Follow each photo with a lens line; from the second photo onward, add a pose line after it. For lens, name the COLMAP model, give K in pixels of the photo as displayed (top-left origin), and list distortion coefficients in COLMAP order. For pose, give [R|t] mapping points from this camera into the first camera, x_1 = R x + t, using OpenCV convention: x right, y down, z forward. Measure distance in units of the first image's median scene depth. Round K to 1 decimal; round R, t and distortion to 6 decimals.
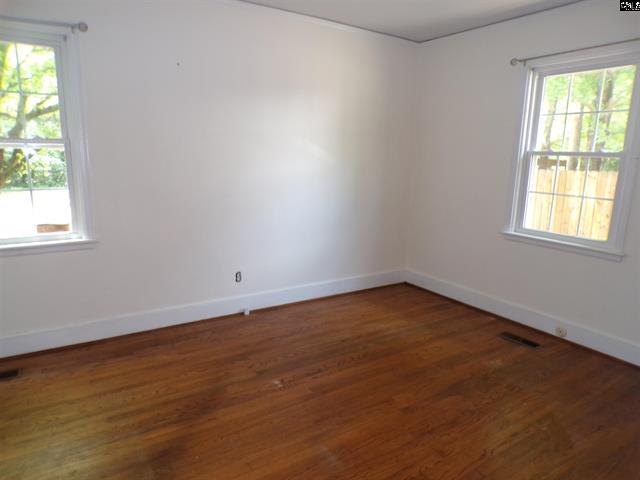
lens RADIAL K [[430.4, 0, 320.0], [0, 430.4, 240.0], [0, 0, 1]] dist [-0.053885, 0.001386]
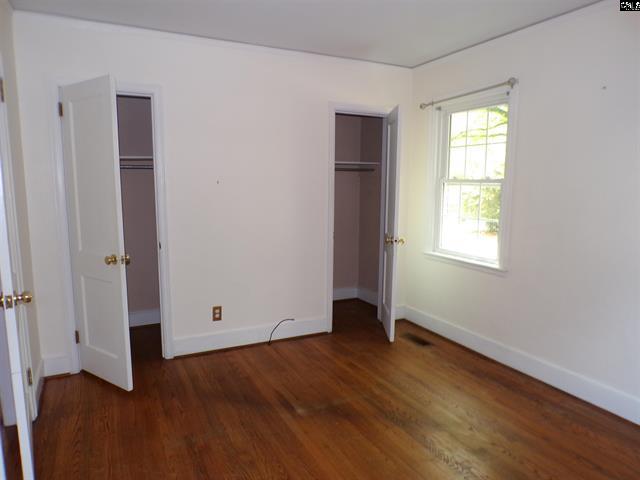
lens RADIAL K [[430.4, 0, 320.0], [0, 430.4, 240.0], [0, 0, 1]] dist [-0.053885, 0.001386]
pose [[-0.113698, 0.110338, -0.987369, 0.621369], [-0.214765, 0.967587, 0.132858, -0.120365], [0.970025, 0.227158, -0.086316, 0.635040]]
